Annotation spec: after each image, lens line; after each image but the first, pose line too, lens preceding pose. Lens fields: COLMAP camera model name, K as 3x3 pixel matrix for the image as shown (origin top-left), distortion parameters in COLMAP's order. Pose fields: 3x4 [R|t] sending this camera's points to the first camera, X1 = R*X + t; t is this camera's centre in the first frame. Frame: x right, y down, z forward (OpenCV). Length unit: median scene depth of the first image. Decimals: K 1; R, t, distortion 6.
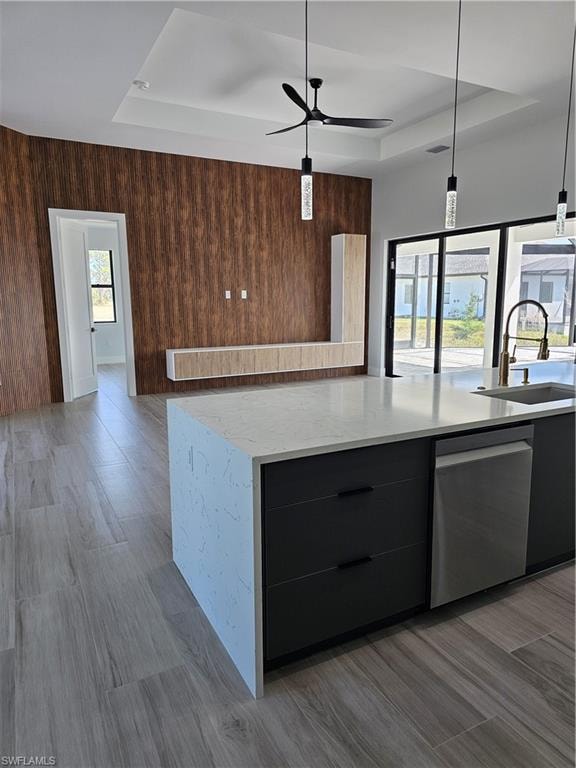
lens RADIAL K [[530.6, 0, 284.4], [0, 530.6, 374.5], [0, 0, 1]] dist [0.042687, -0.033749]
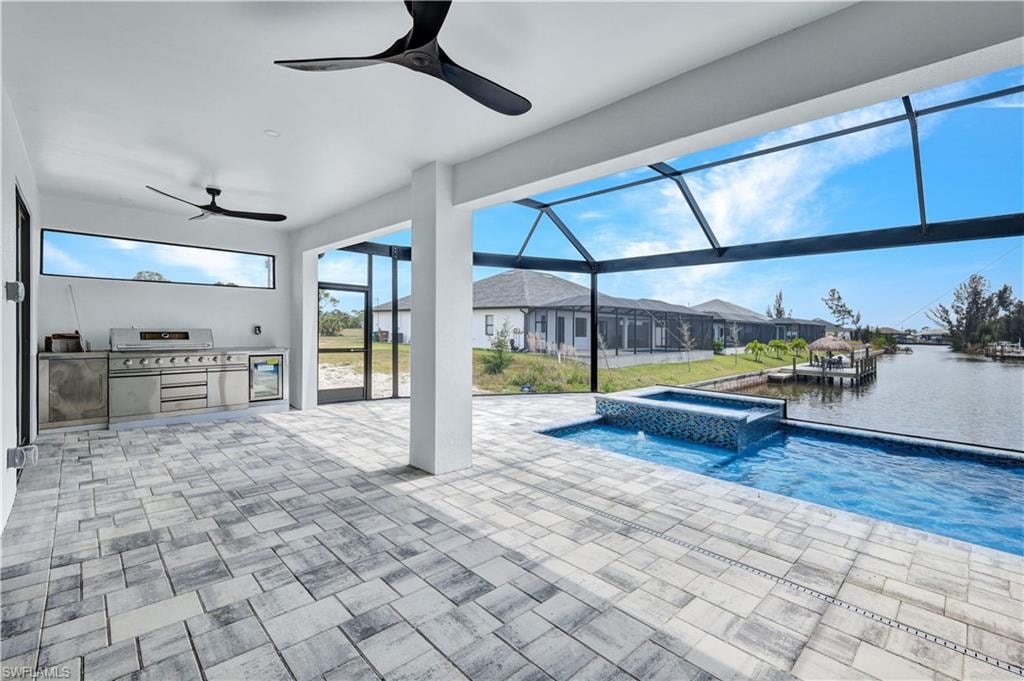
lens RADIAL K [[443.3, 0, 511.7], [0, 443.3, 323.2], [0, 0, 1]] dist [0.003372, 0.000764]
pose [[0.964449, 0.023039, 0.263262, 0.142685], [0.019110, 0.987504, -0.156429, -0.028789], [-0.263576, 0.155899, 0.951957, 0.225863]]
